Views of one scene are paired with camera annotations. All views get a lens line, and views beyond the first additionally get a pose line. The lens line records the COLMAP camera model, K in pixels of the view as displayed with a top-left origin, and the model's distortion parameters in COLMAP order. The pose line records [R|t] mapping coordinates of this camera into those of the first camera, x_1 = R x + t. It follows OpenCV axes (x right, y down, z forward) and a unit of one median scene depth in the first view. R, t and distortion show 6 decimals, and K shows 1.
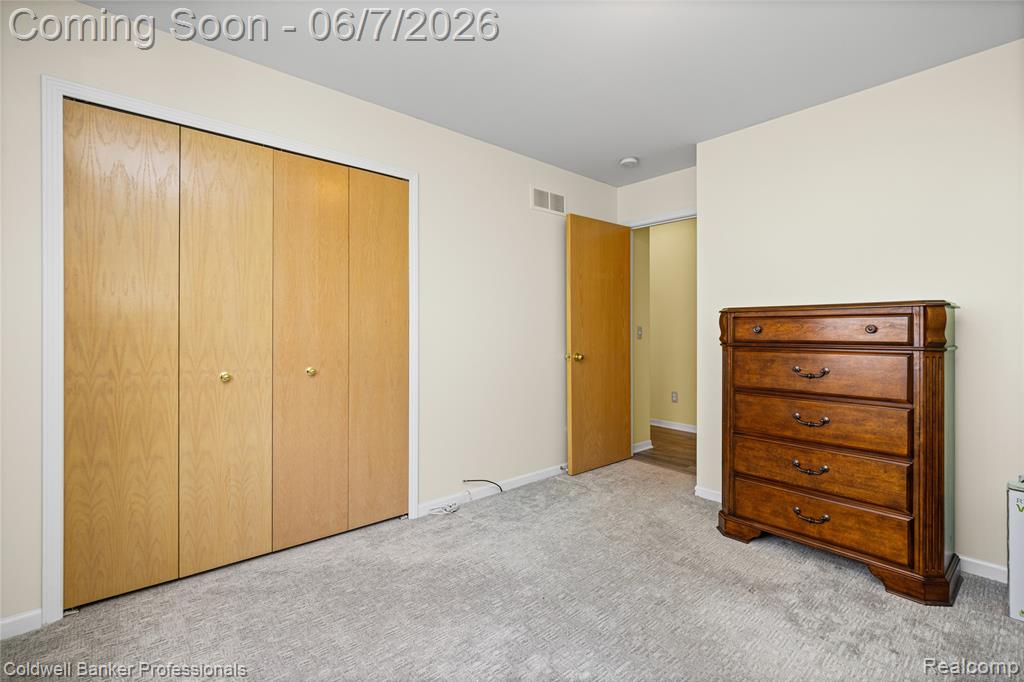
lens RADIAL K [[459.0, 0, 511.2], [0, 459.0, 336.8], [0, 0, 1]] dist [-0.000958, -0.000384]
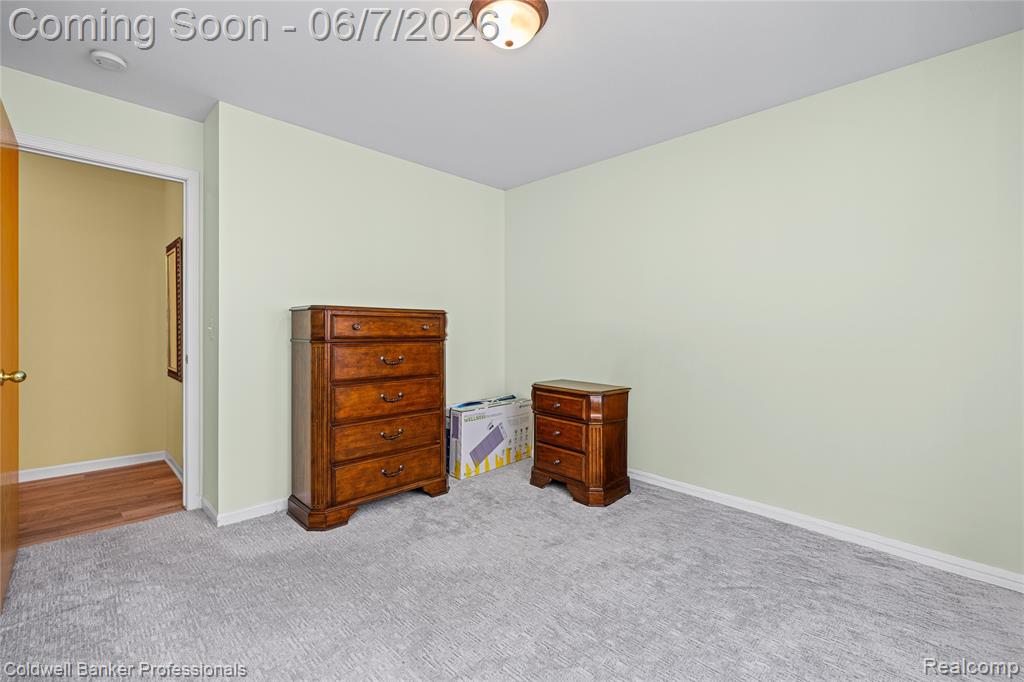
lens RADIAL K [[443.0, 0, 511.5], [0, 443.0, 329.5], [0, 0, 1]] dist [0.000548, 0.000136]
pose [[-0.082145, 0.001502, 0.996619, -0.564827], [0.005055, 0.999987, -0.001091, -0.006021], [-0.996608, 0.004948, -0.082152, 0.698441]]
